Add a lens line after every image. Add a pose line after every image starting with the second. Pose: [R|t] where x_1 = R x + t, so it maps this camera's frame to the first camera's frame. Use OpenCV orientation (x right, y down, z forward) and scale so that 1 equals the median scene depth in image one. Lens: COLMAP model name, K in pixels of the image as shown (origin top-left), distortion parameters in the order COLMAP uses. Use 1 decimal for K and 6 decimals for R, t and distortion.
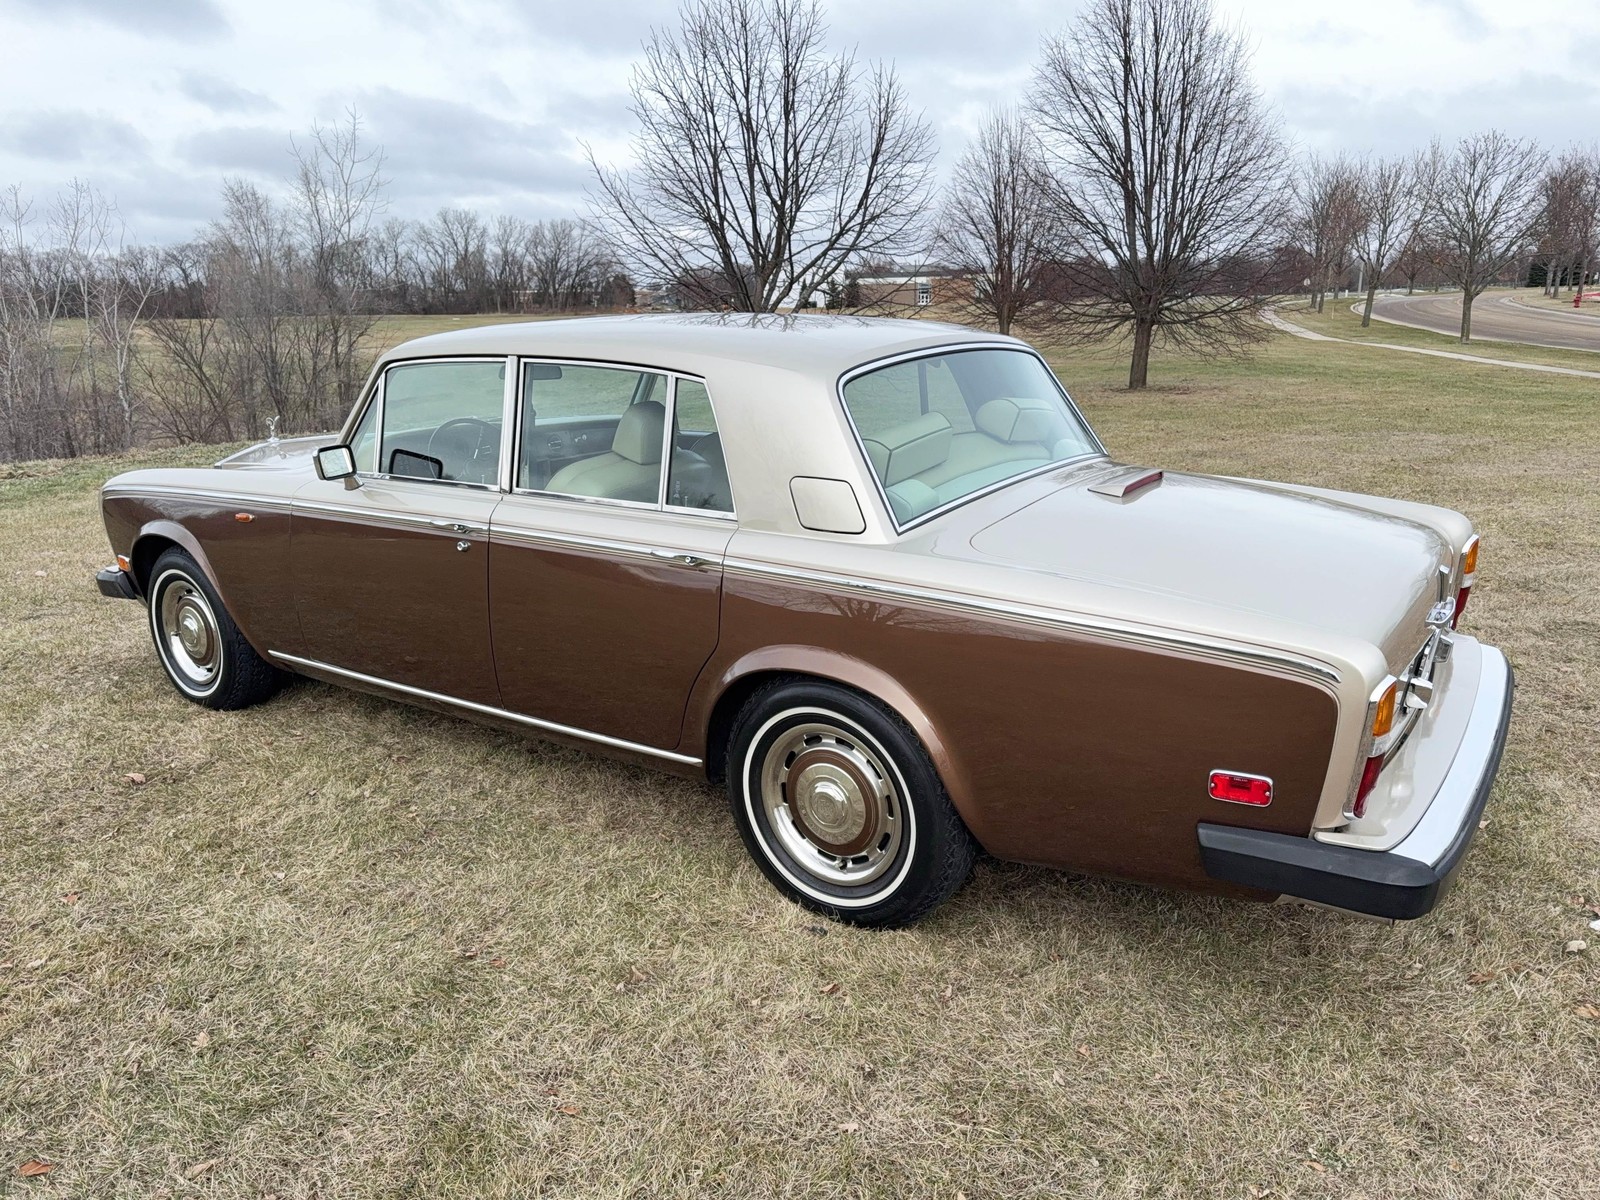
lens RADIAL K [[1102.7, 0, 794.3], [0, 1102.7, 616.7], [0, 0, 1]] dist [0.043437, -0.046739]
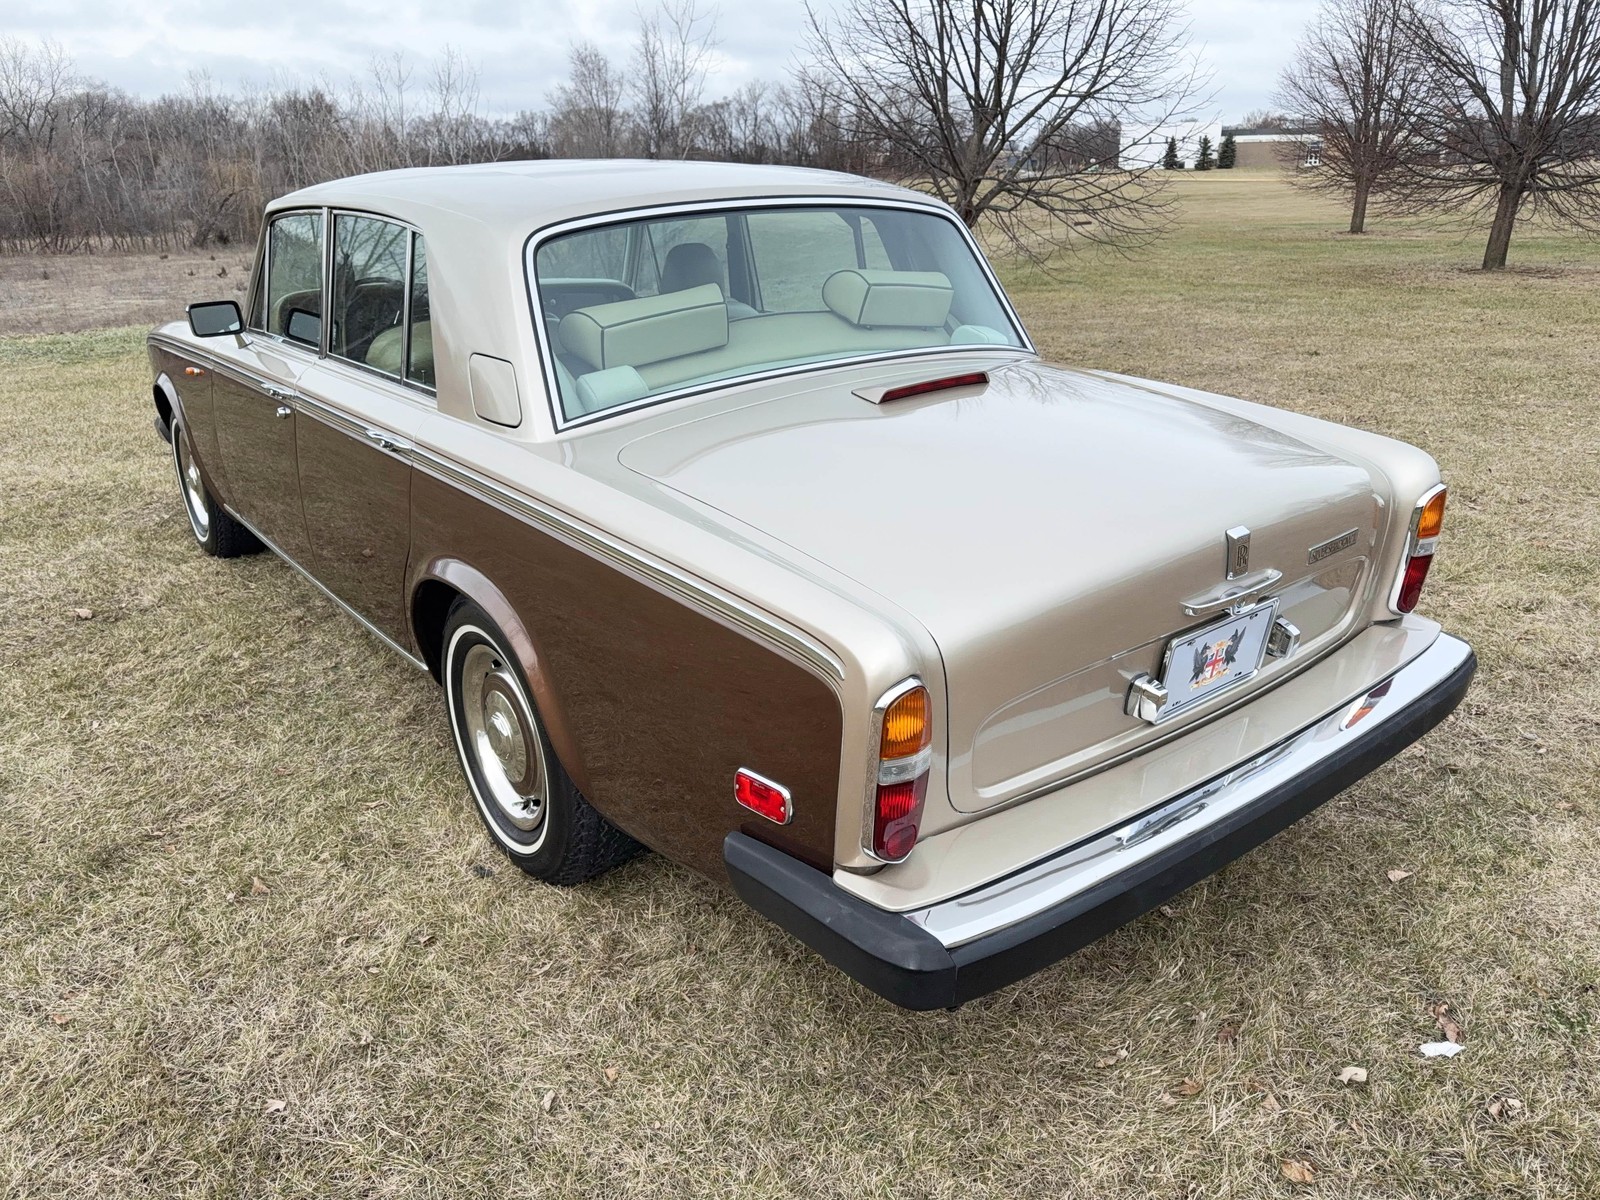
lens RADIAL K [[1104.7, 0, 806.5], [0, 1104.7, 610.9], [0, 0, 1]] dist [0.027466, -0.030531]
pose [[0.958159, 0.107893, -0.265122, 0.068060], [-0.079382, 0.990069, 0.116024, -0.006886], [0.275007, -0.090124, 0.957209, 0.031992]]
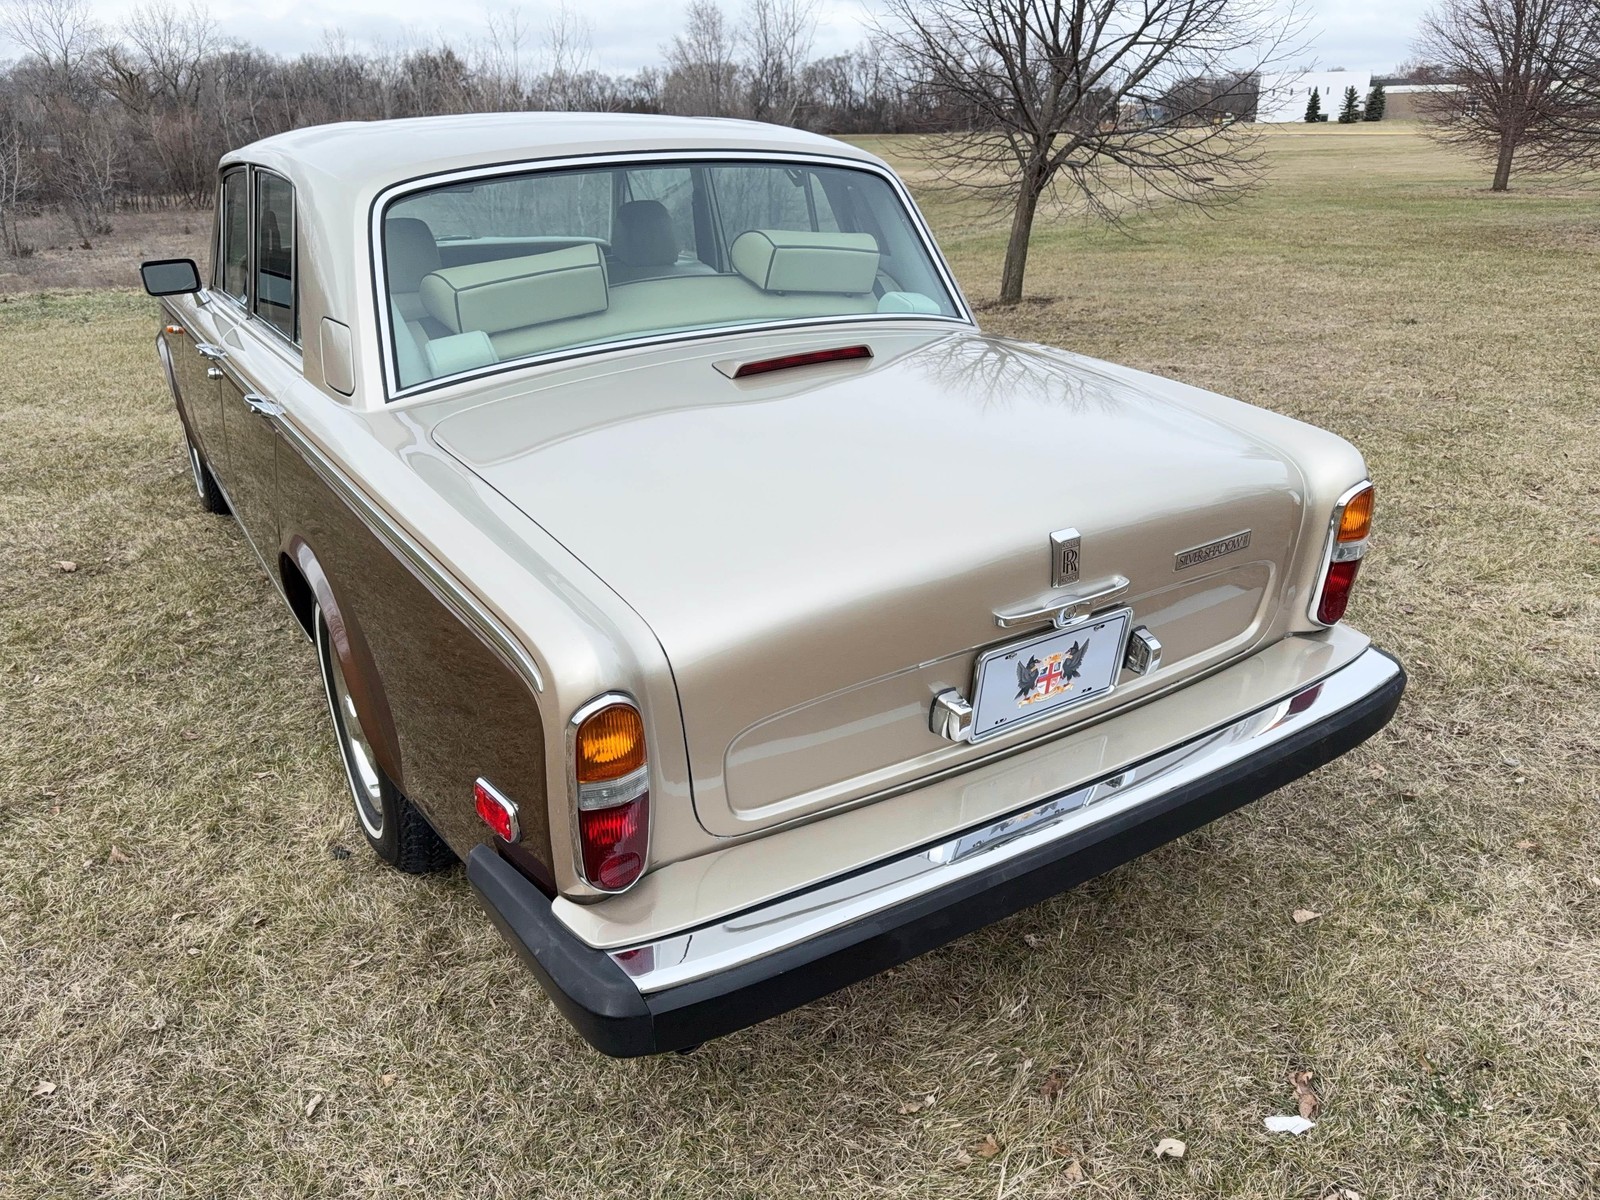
lens RADIAL K [[1104.7, 0, 806.5], [0, 1104.7, 610.9], [0, 0, 1]] dist [0.027466, -0.030531]
pose [[0.924442, 0.151413, -0.349974, 0.096976], [-0.100965, 0.982223, 0.158253, -0.012449], [0.367714, -0.110960, 0.923295, 0.054004]]
